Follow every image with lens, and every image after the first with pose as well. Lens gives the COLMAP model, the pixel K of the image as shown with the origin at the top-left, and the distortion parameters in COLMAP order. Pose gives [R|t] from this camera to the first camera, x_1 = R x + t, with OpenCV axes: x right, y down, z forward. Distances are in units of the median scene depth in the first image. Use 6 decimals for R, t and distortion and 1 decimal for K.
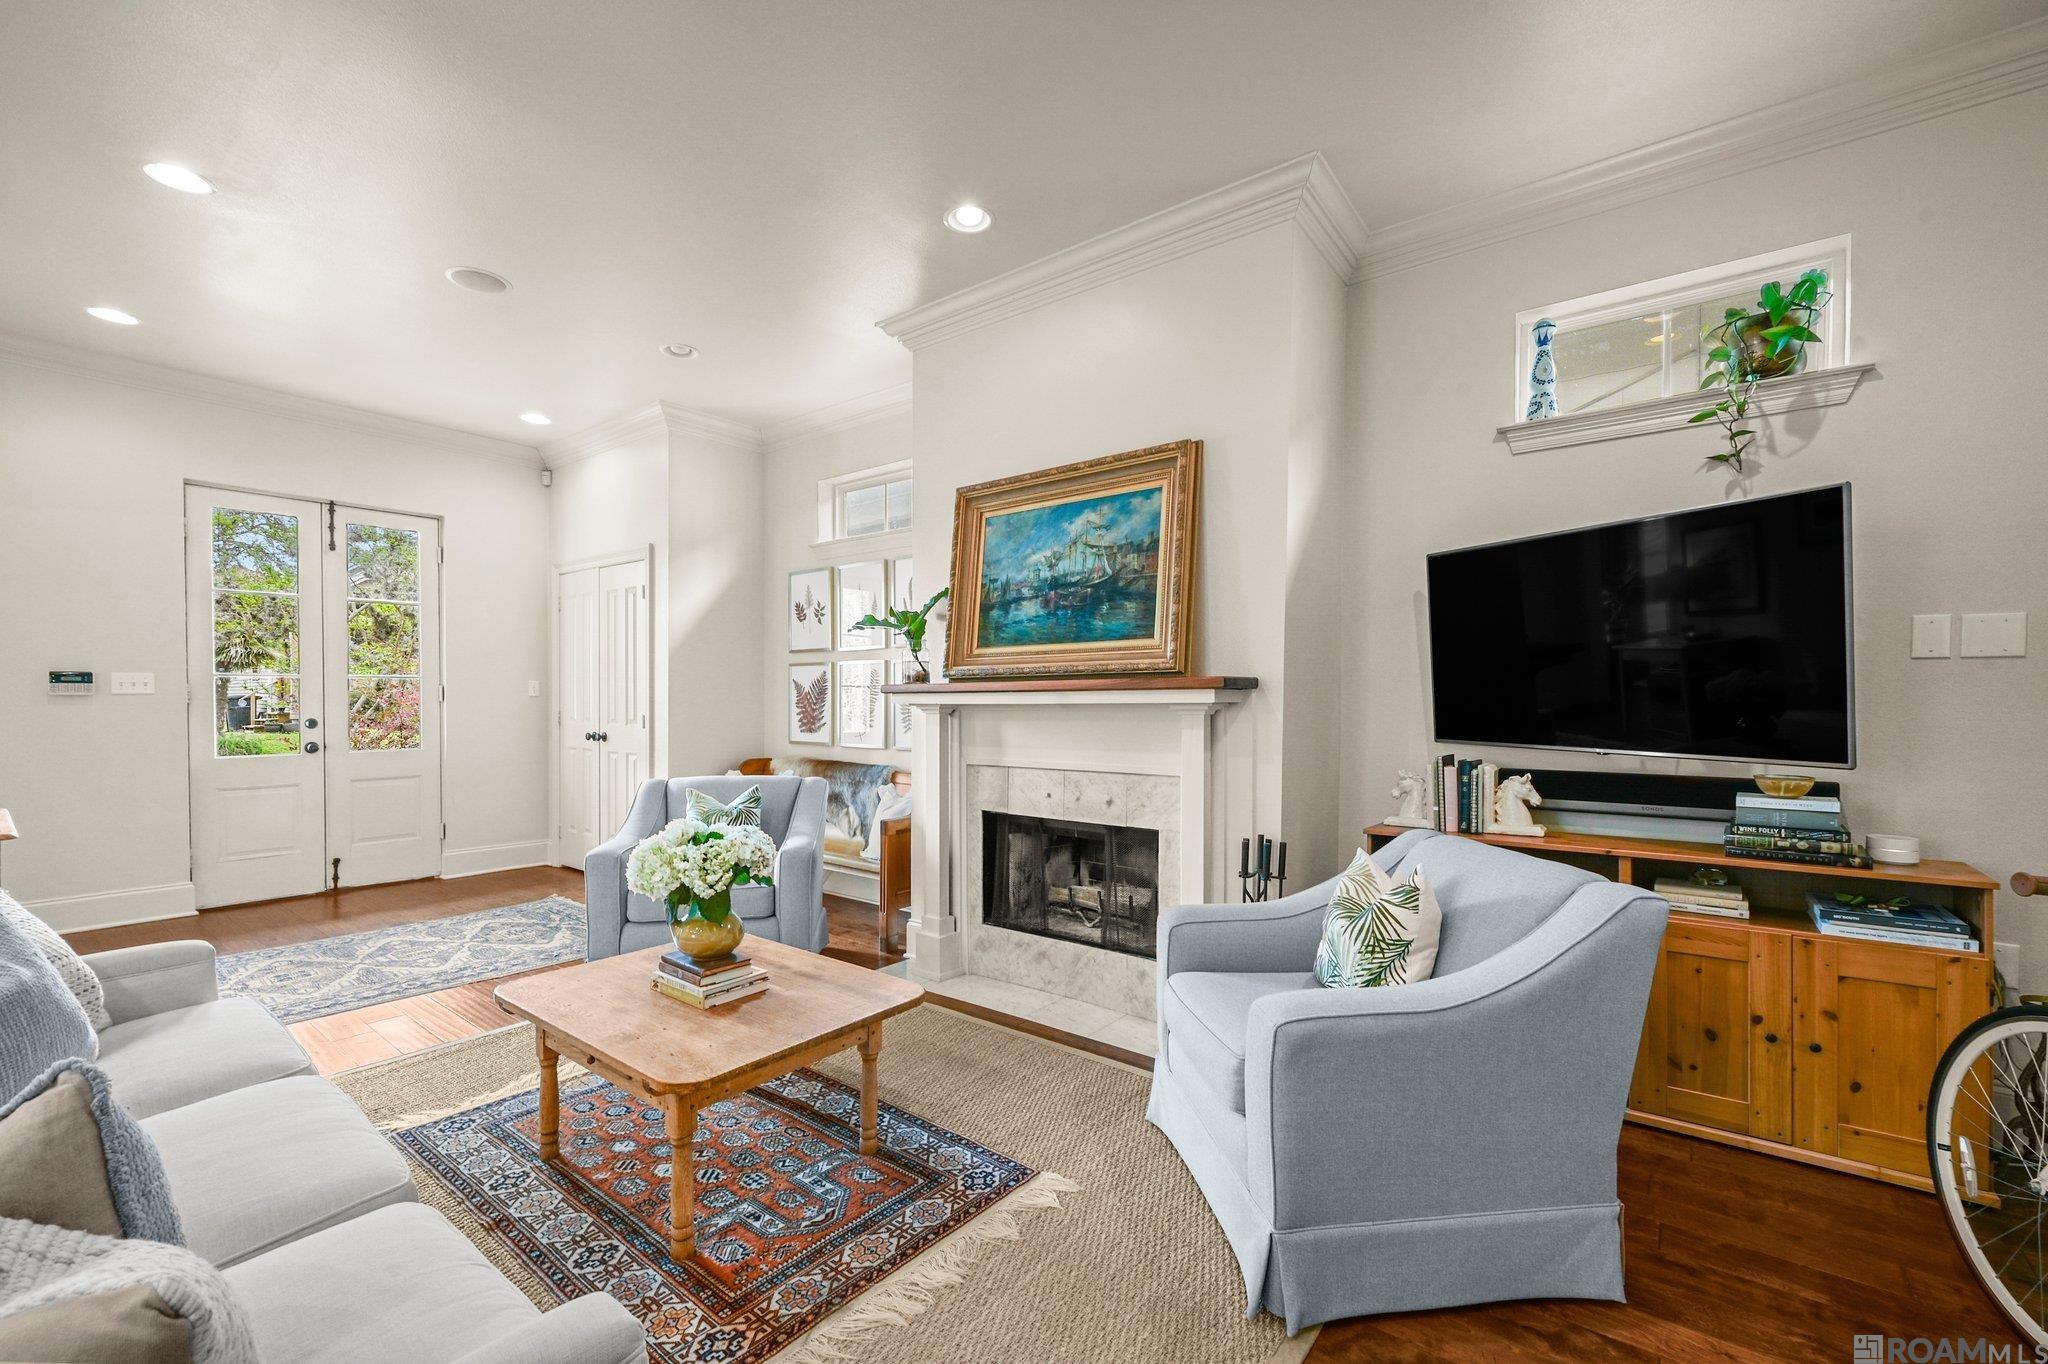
lens RADIAL K [[853.0, 0, 1041.5], [0, 853.0, 702.6], [0, 0, 1]] dist [-0.002109, 0.000458]
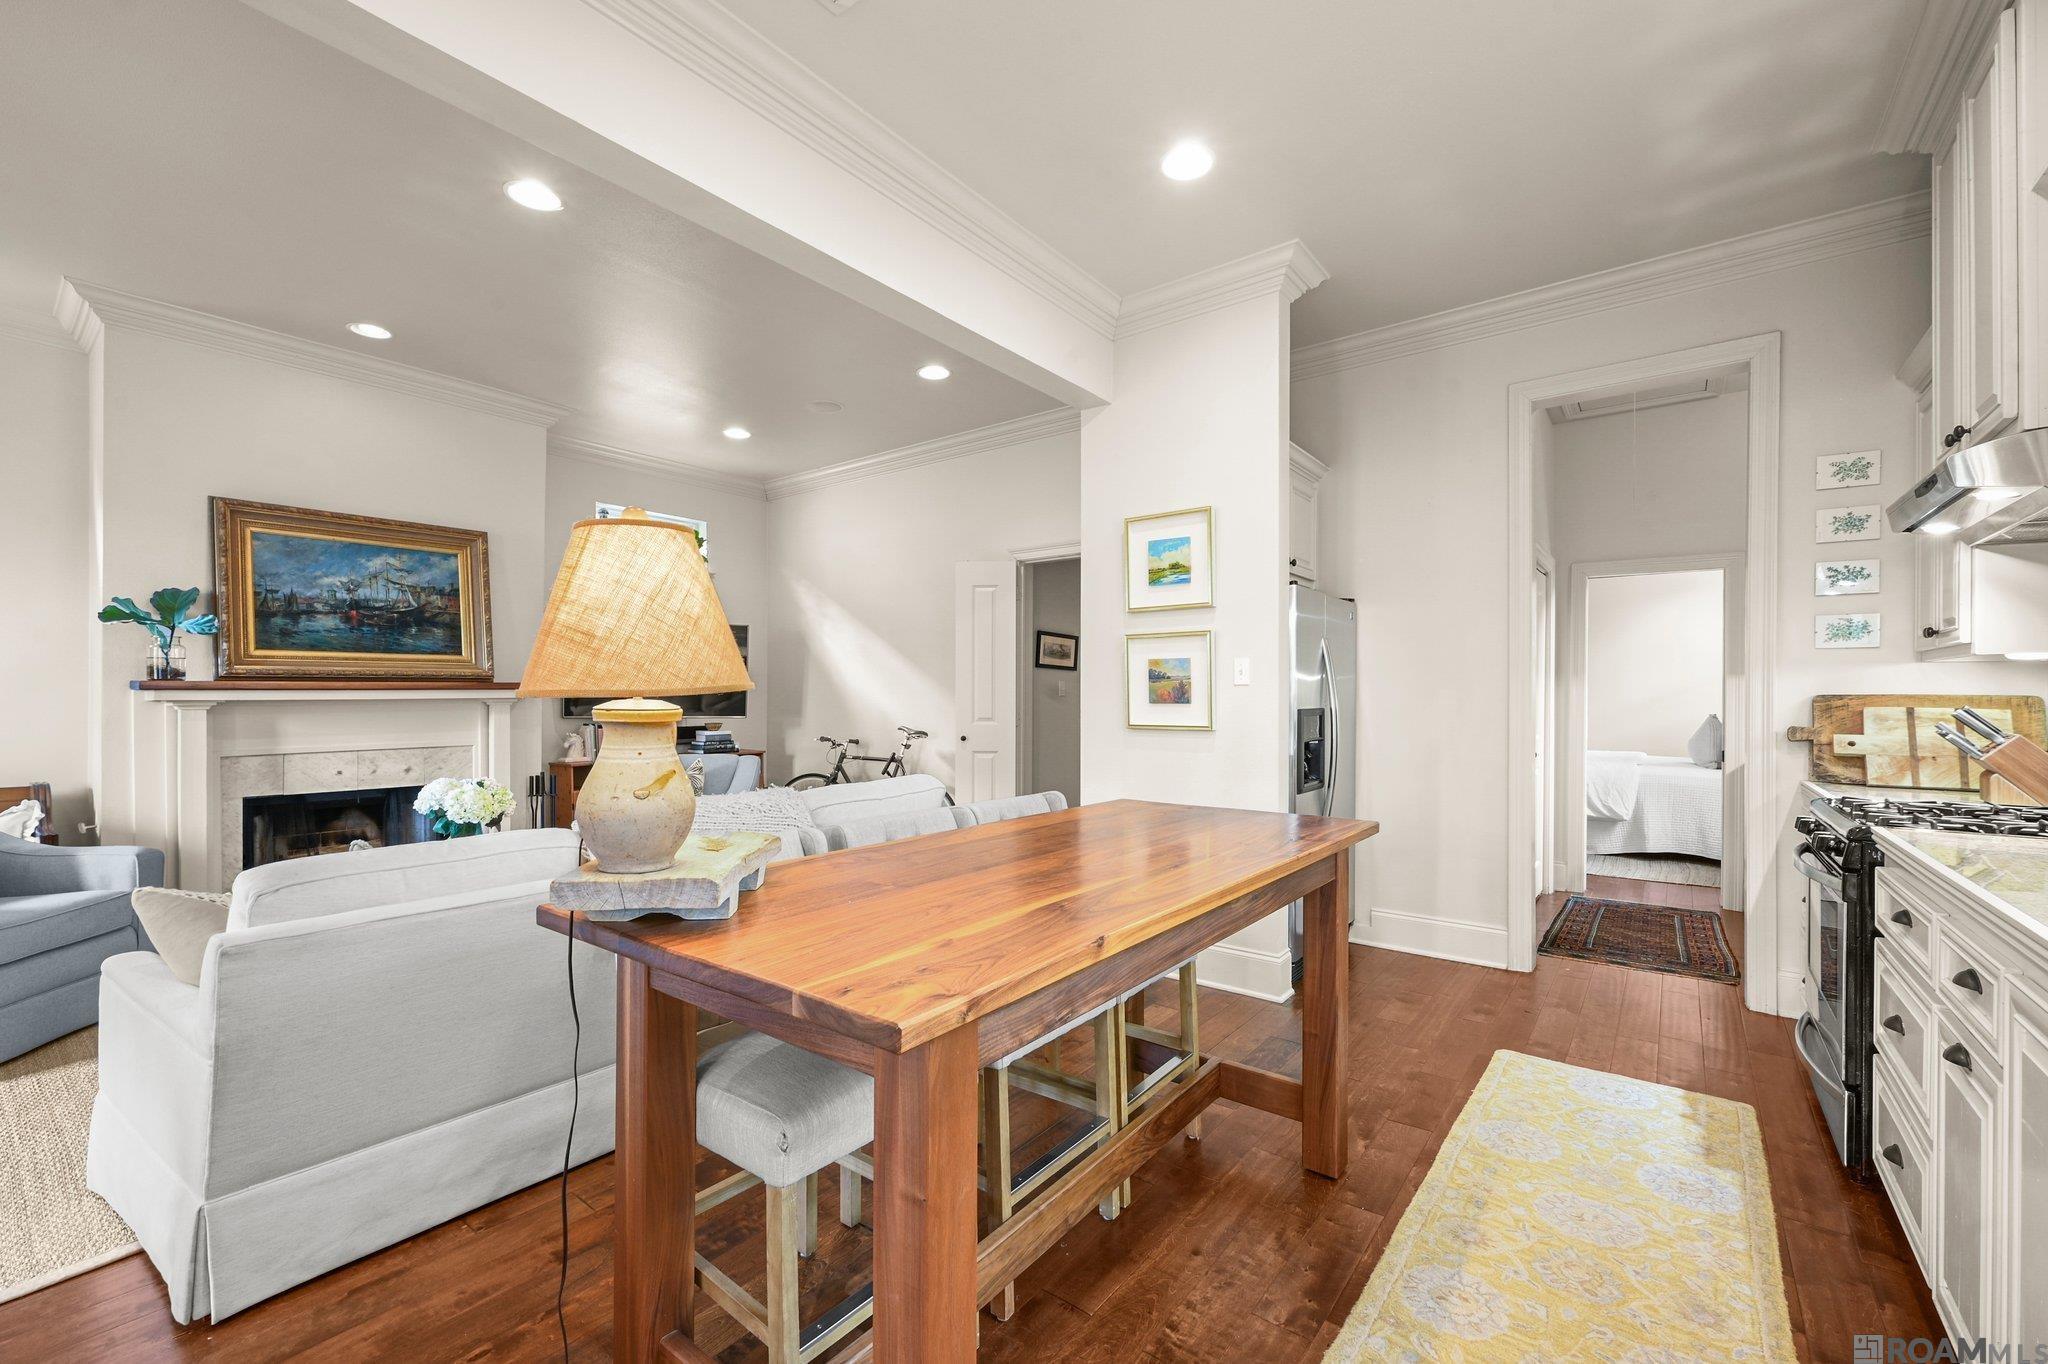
lens RADIAL K [[844.1, 0, 1031.7], [0, 844.1, 692.8], [0, 0, 1]] dist [-0.002220, 0.000271]
pose [[-0.006181, 0.000161, 0.999981, -1.287070], [0.001956, 0.999998, -0.000149, -0.005924], [-0.999979, 0.001955, -0.006182, -0.004473]]
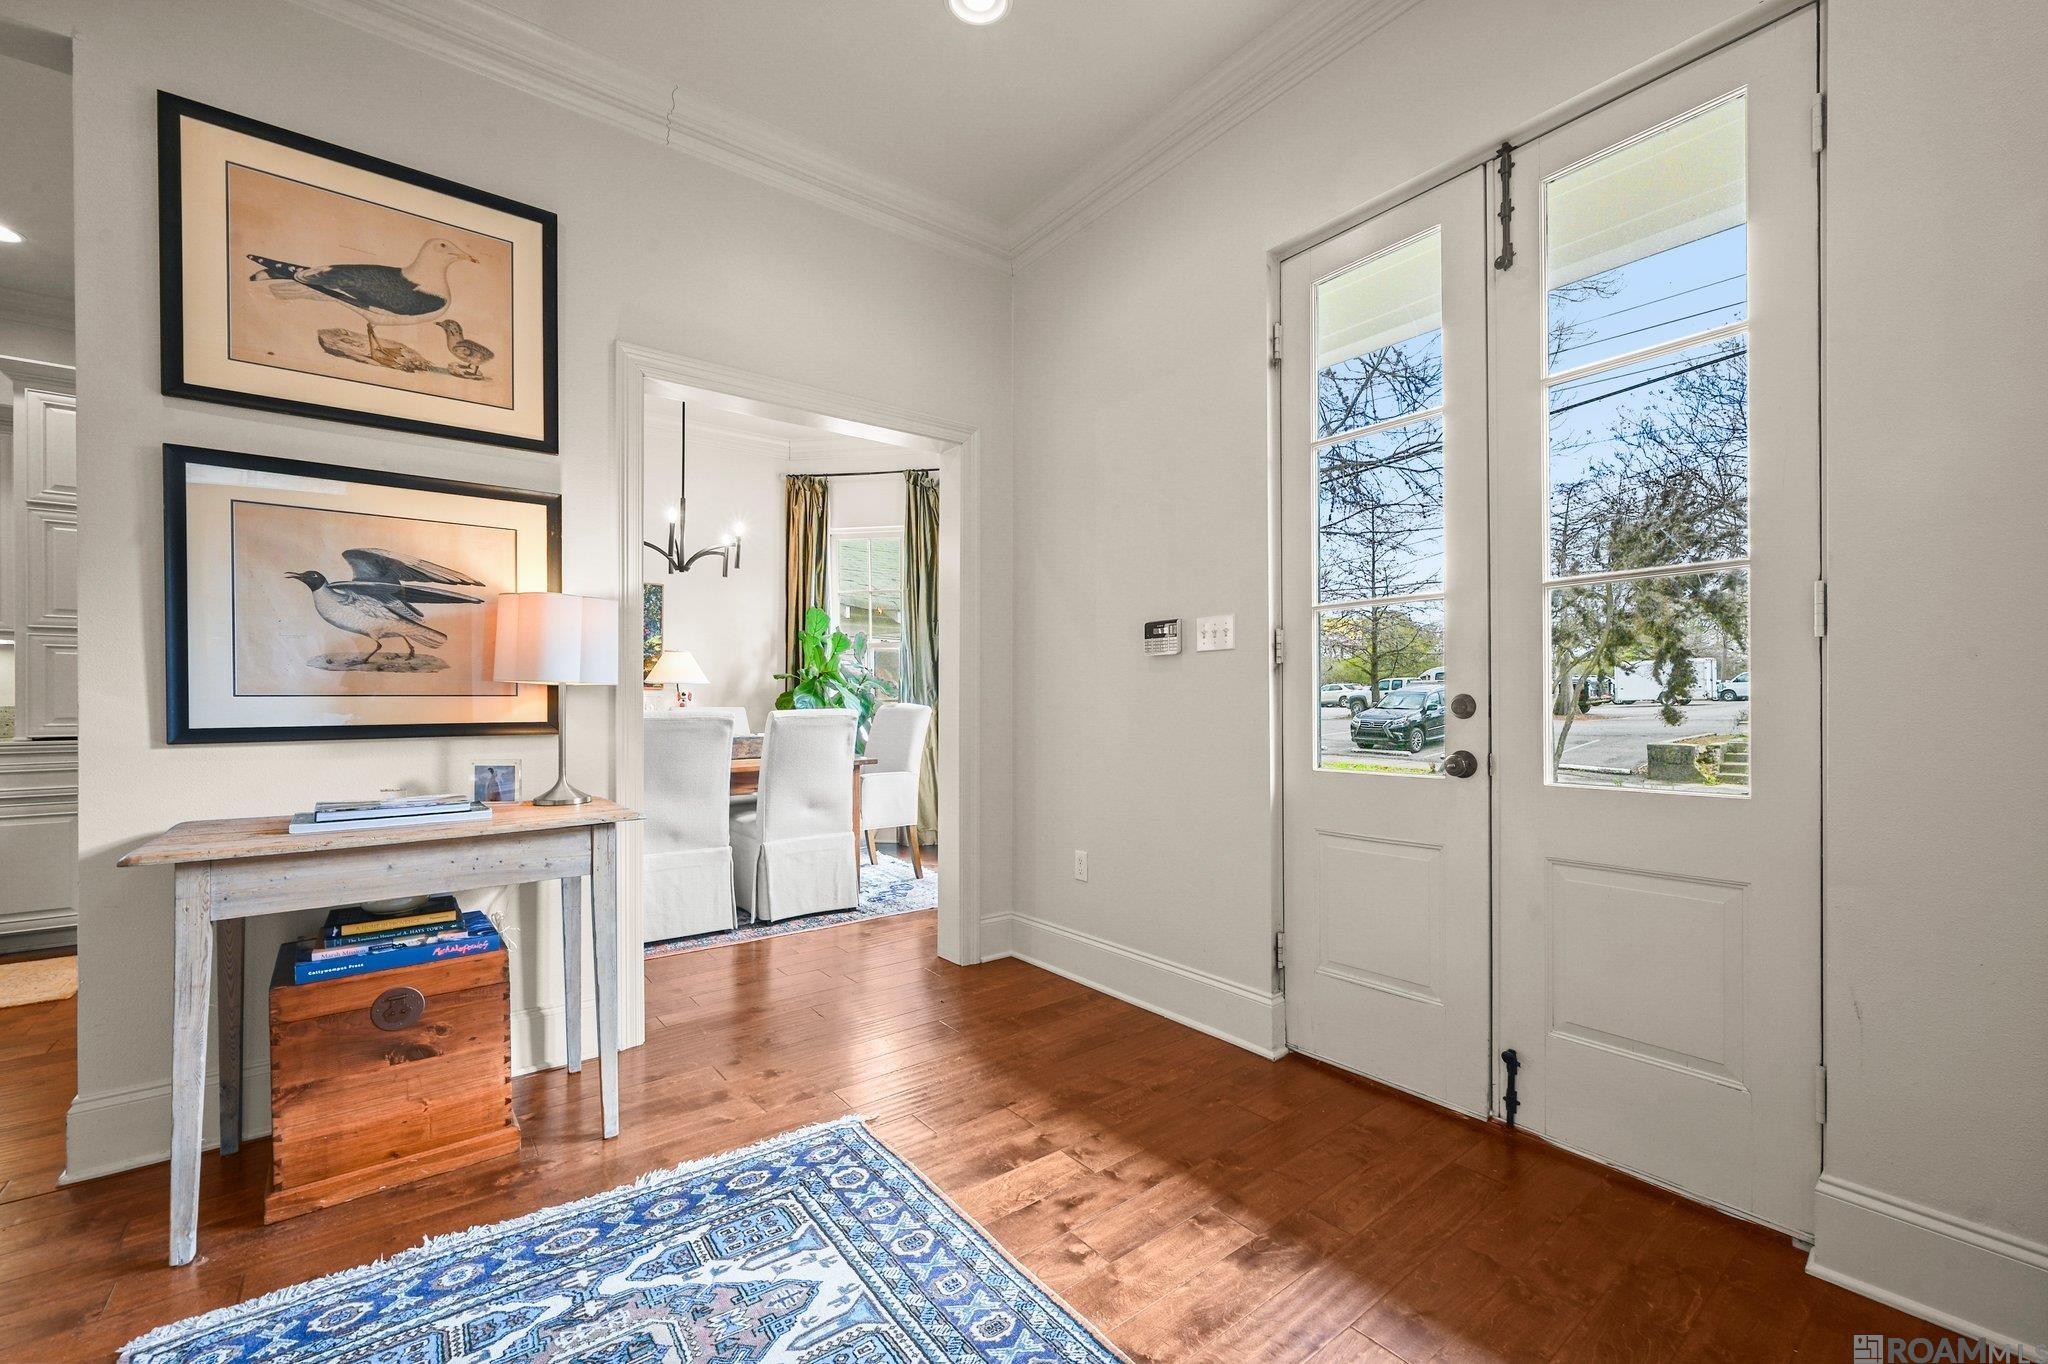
lens RADIAL K [[843.3, 0, 1031.0], [0, 843.3, 704.4], [0, 0, 1]] dist [0.000996, 0.000376]
pose [[-0.246517, 0.003312, -0.969133, -0.621440], [-0.001333, 0.999992, 0.003756, 0.034298], [0.969138, 0.002218, -0.246510, 1.378092]]
